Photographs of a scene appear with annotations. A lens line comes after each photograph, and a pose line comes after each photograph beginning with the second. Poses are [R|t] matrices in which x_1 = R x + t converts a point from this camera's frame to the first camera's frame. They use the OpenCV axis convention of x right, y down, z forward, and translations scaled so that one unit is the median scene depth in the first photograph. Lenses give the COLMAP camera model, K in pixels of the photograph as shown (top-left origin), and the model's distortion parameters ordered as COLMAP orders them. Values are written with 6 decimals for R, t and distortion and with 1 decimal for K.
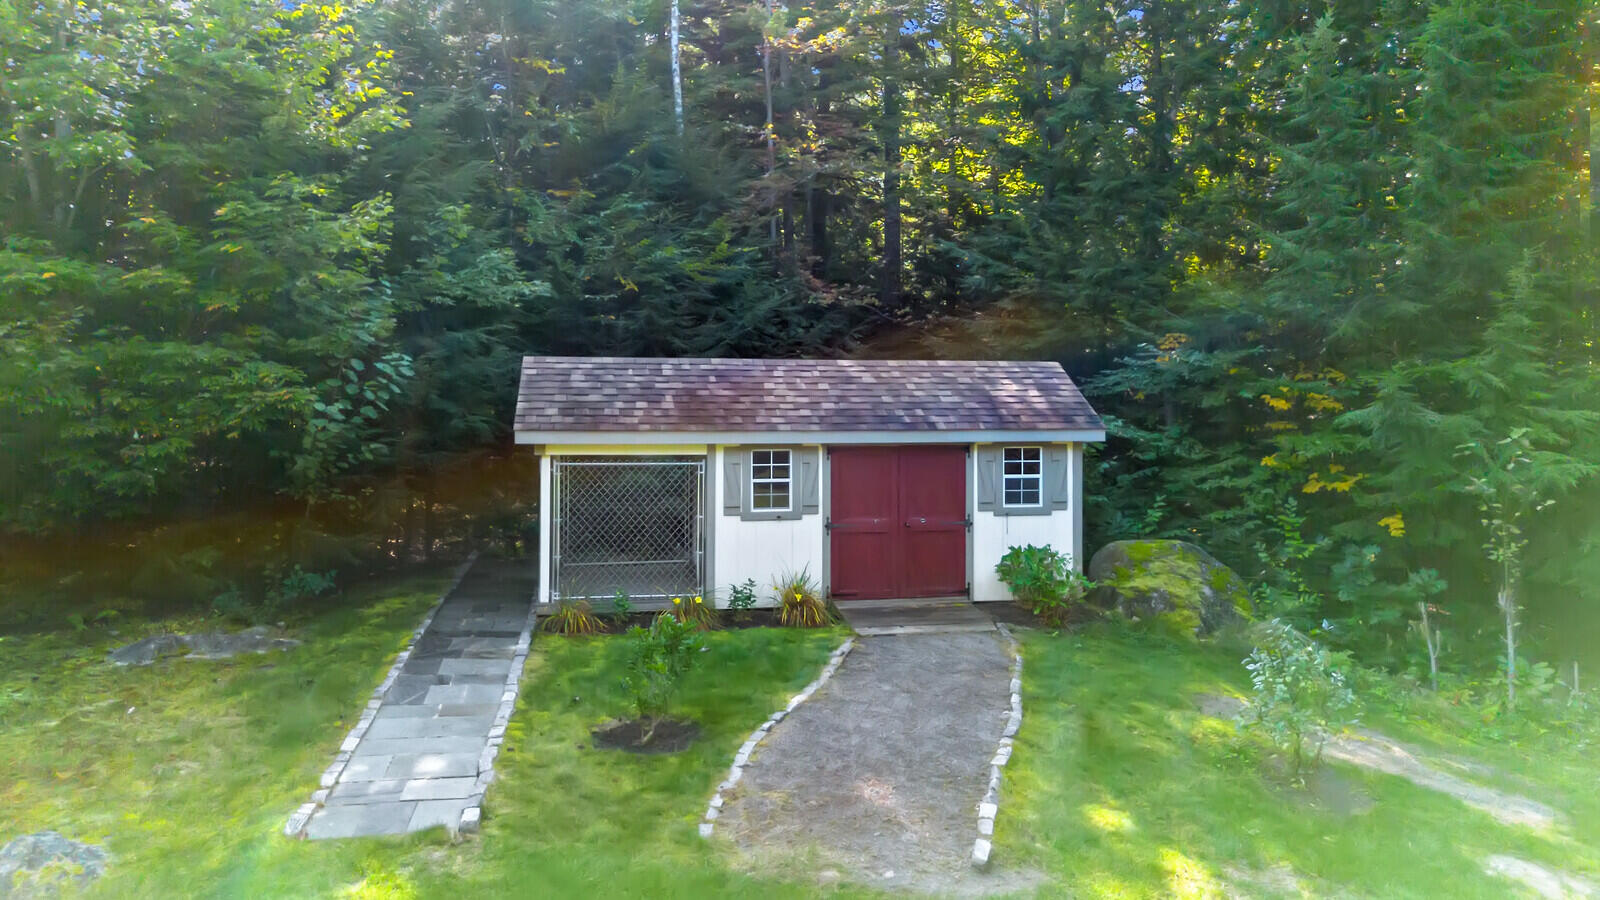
lens RADIAL K [[1136.1, 0, 803.6], [0, 1136.1, 446.5], [0, 0, 1]] dist [0.076697, -0.074338]
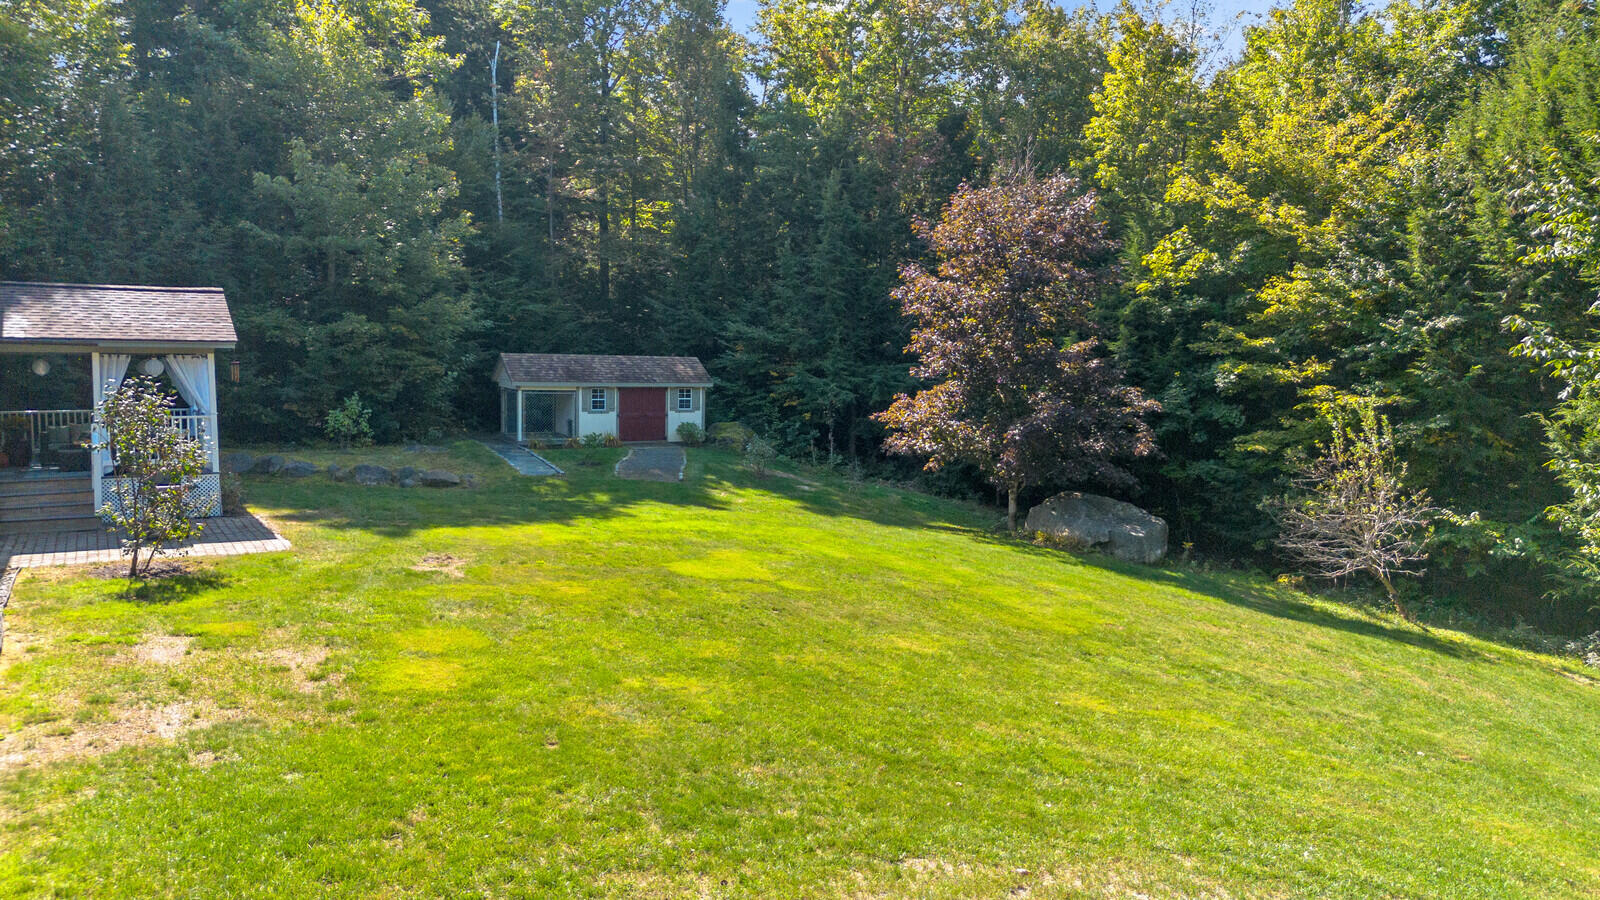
lens RADIAL K [[1136.1, 0, 803.6], [0, 1136.1, 446.5], [0, 0, 1]] dist [0.076697, -0.074338]
pose [[0.950906, -0.007978, 0.309378, -0.413097], [-0.005615, 0.999058, 0.043023, 0.021729], [-0.309430, -0.042648, 0.949965, -1.830207]]
